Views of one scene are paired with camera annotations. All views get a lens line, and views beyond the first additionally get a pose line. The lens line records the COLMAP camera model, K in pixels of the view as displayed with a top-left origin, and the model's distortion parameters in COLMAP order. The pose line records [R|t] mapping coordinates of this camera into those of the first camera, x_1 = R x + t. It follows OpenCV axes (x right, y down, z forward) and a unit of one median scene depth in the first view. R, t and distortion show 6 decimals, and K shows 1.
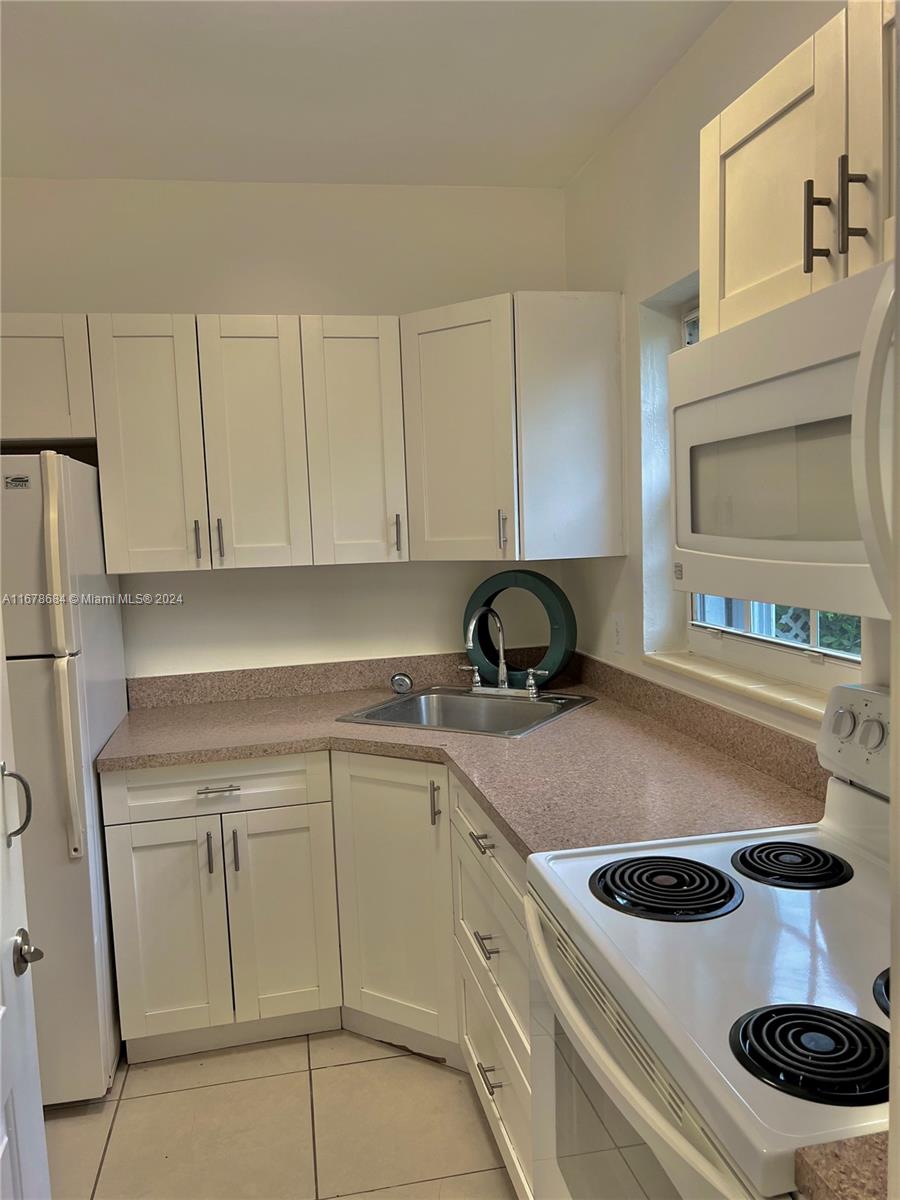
lens RADIAL K [[894.8, 0, 451.5], [0, 894.8, 608.3], [0, 0, 1]] dist [0.098342, -0.132331]
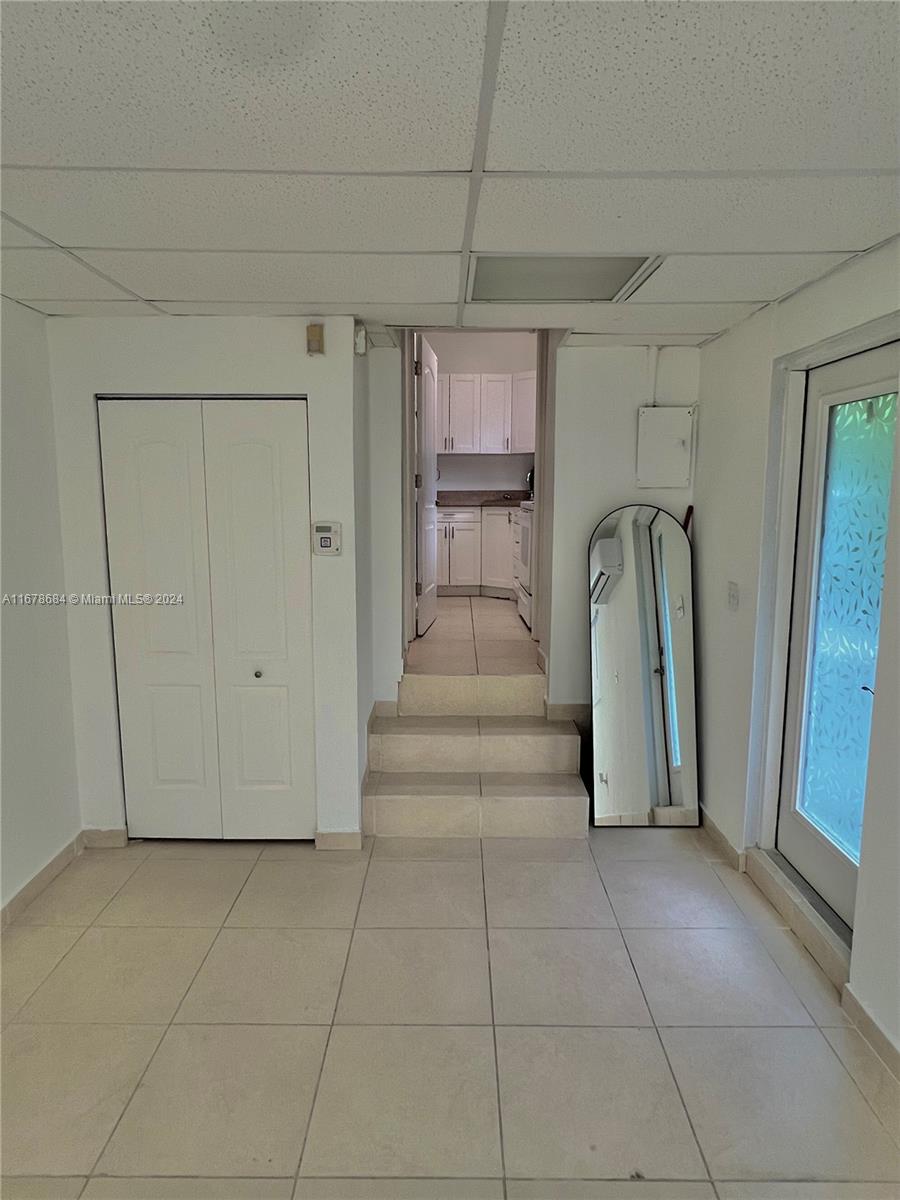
lens RADIAL K [[711.7, 0, 448.5], [0, 711.7, 596.6], [0, 0, 1]] dist [0.001761, -0.000224]
pose [[0.978160, 0.069755, -0.195797, 0.281493], [-0.059447, 0.996542, 0.058047, 0.337901], [0.199169, -0.045140, 0.978925, -1.603232]]
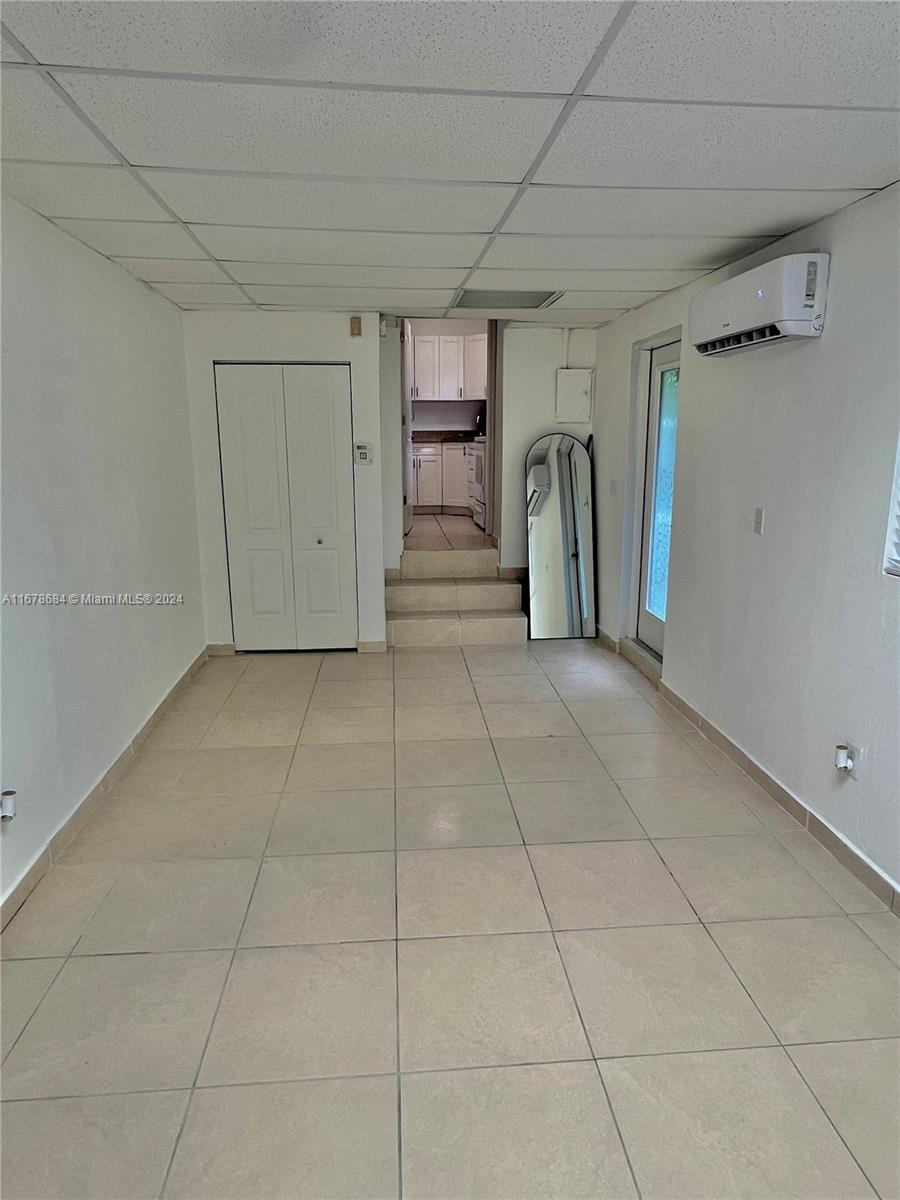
lens RADIAL K [[711.7, 0, 448.5], [0, 711.7, 596.6], [0, 0, 1]] dist [0.001761, -0.000224]
pose [[0.992607, 0.060264, -0.105353, 0.290012], [-0.047274, 0.991438, 0.121724, 0.459035], [0.111786, -0.115844, 0.986957, -2.369884]]
